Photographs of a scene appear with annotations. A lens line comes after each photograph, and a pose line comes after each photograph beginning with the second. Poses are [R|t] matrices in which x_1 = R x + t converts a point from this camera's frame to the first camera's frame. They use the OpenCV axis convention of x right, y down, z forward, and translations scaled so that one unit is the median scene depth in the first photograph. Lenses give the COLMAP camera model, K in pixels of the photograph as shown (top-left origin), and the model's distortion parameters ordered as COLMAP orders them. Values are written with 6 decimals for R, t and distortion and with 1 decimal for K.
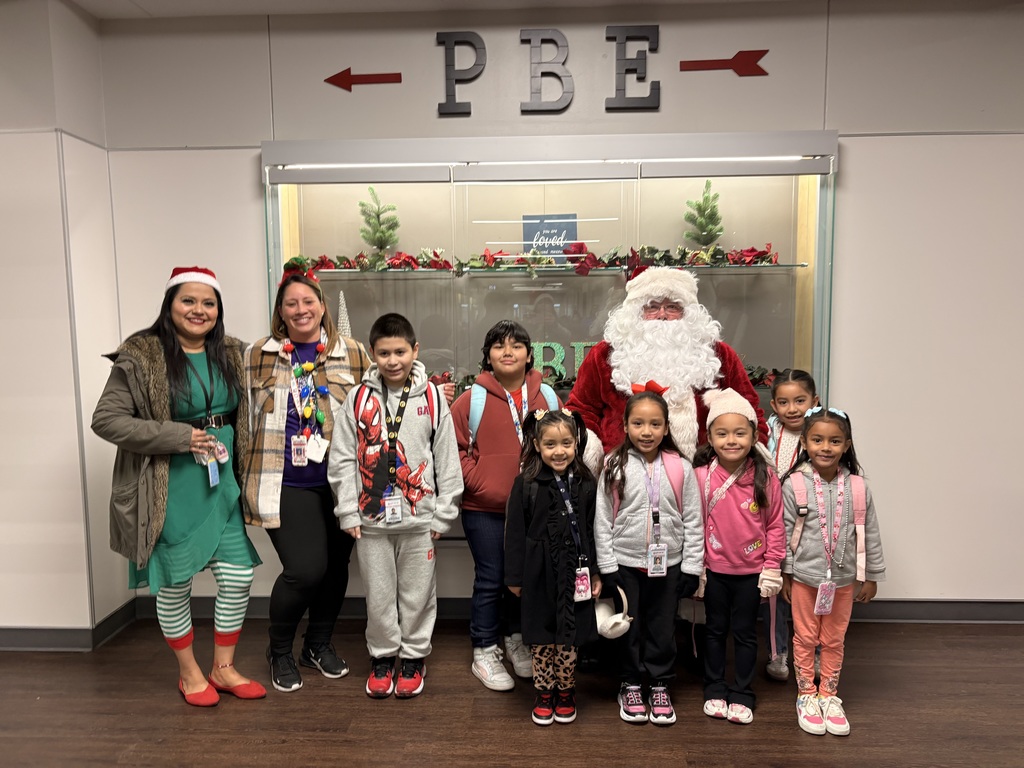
lens RADIAL K [[795.9, 0, 497.4], [0, 795.9, 389.1], [0, 0, 1]] dist [0.038442, -0.042246]
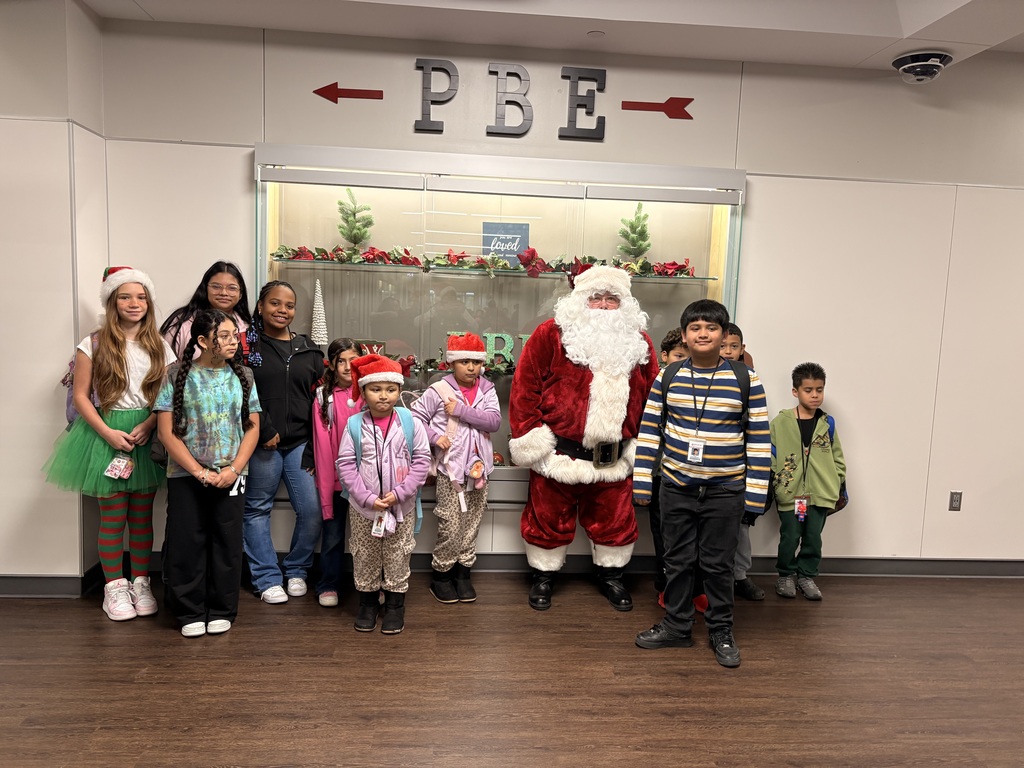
lens RADIAL K [[795.9, 0, 510.2], [0, 795.9, 387.7], [0, 0, 1]] dist [0.038442, -0.042246]
pose [[0.990490, 0.034249, 0.133256, -0.078188], [-0.036133, 0.999278, 0.011744, 0.006101], [-0.132757, -0.016447, 0.991012, -0.156193]]
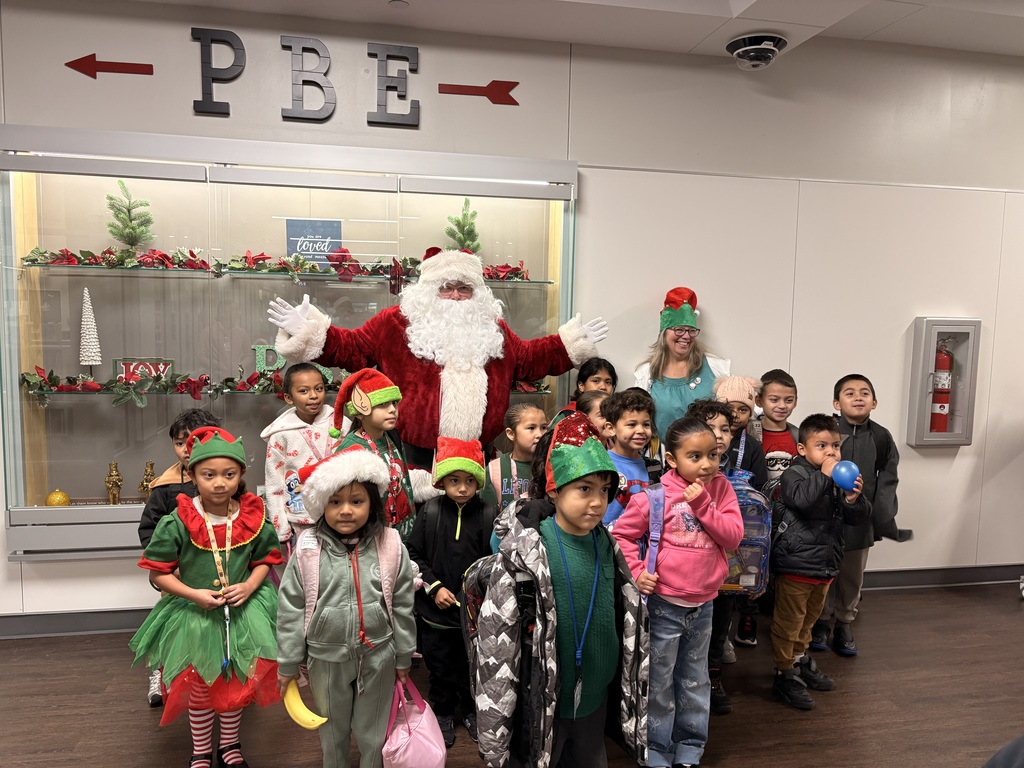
lens RADIAL K [[795.9, 0, 512.9], [0, 795.9, 391.8], [0, 0, 1]] dist [0.038442, -0.042246]
pose [[0.968642, 0.006980, 0.248362, 0.062918], [-0.006996, 0.999975, -0.000818, -0.002854], [-0.248361, -0.000945, 0.968667, -0.046837]]
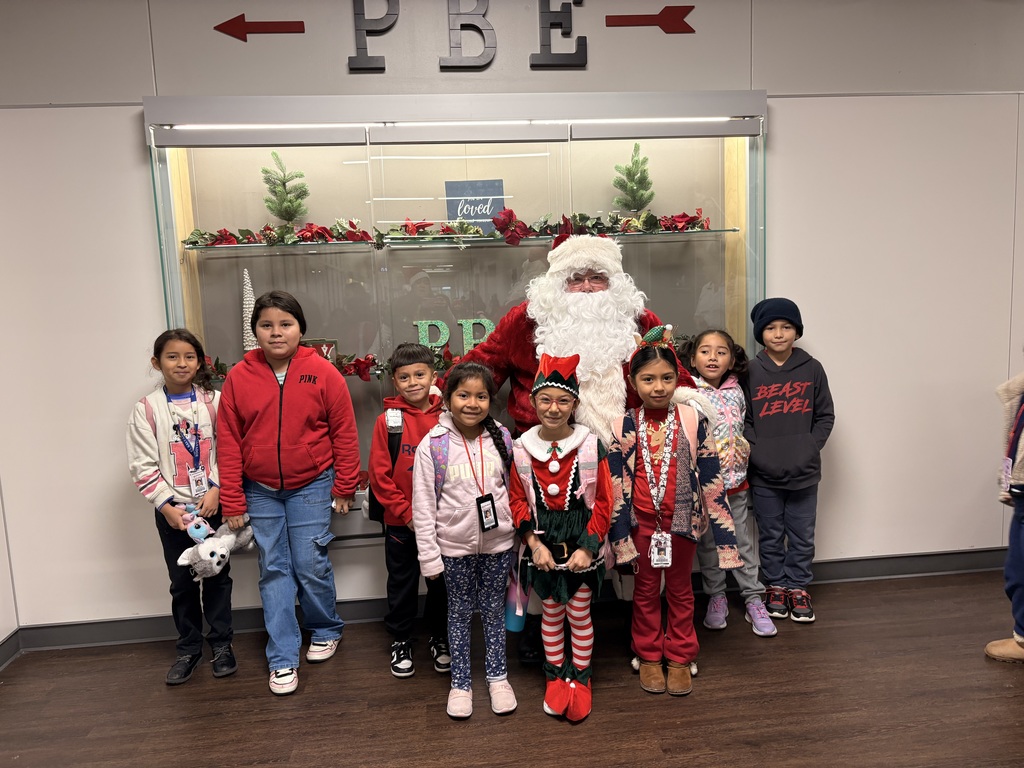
lens RADIAL K [[795.9, 0, 514.0], [0, 795.9, 391.0], [0, 0, 1]] dist [0.038442, -0.042246]
pose [[0.987076, -0.048712, 0.152672, -0.045192], [0.045033, 0.998608, 0.027468, 0.003336], [-0.153798, -0.020238, 0.987895, 0.069602]]
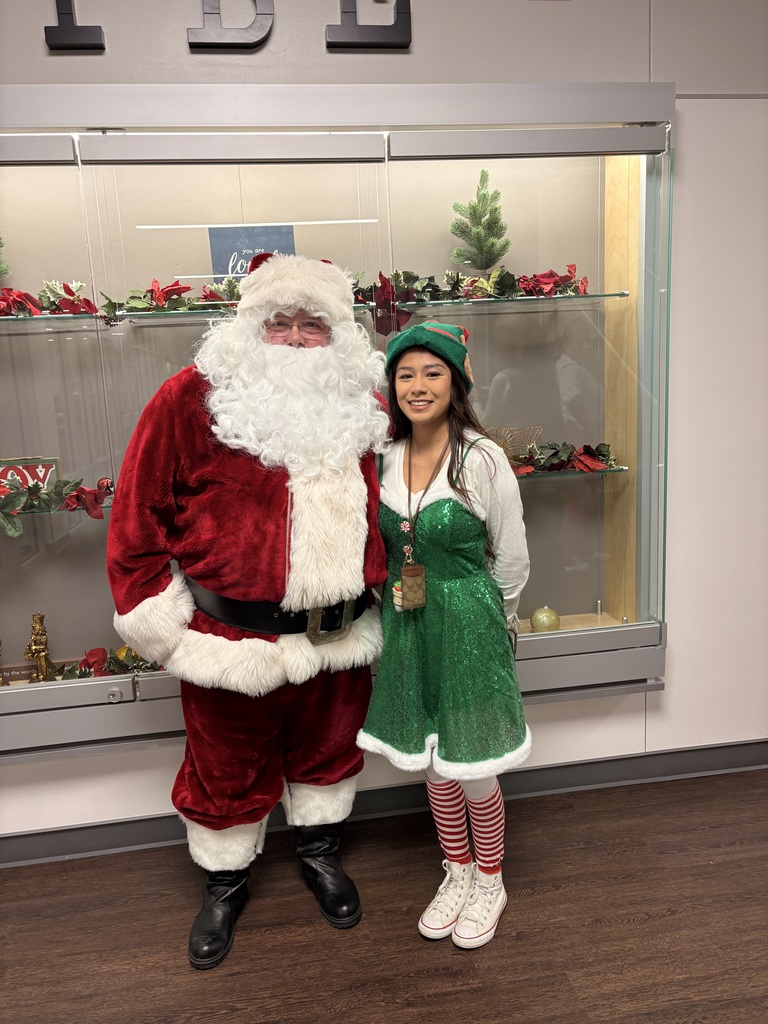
lens RADIAL K [[795.9, 0, 375.3], [0, 795.9, 516.4], [0, 0, 1]] dist [0.038442, -0.042246]
pose [[0.980800, -0.072972, 0.180848, 0.032015], [0.059502, 0.995111, 0.078826, -0.030849], [-0.185716, -0.066552, 0.980347, 0.351474]]
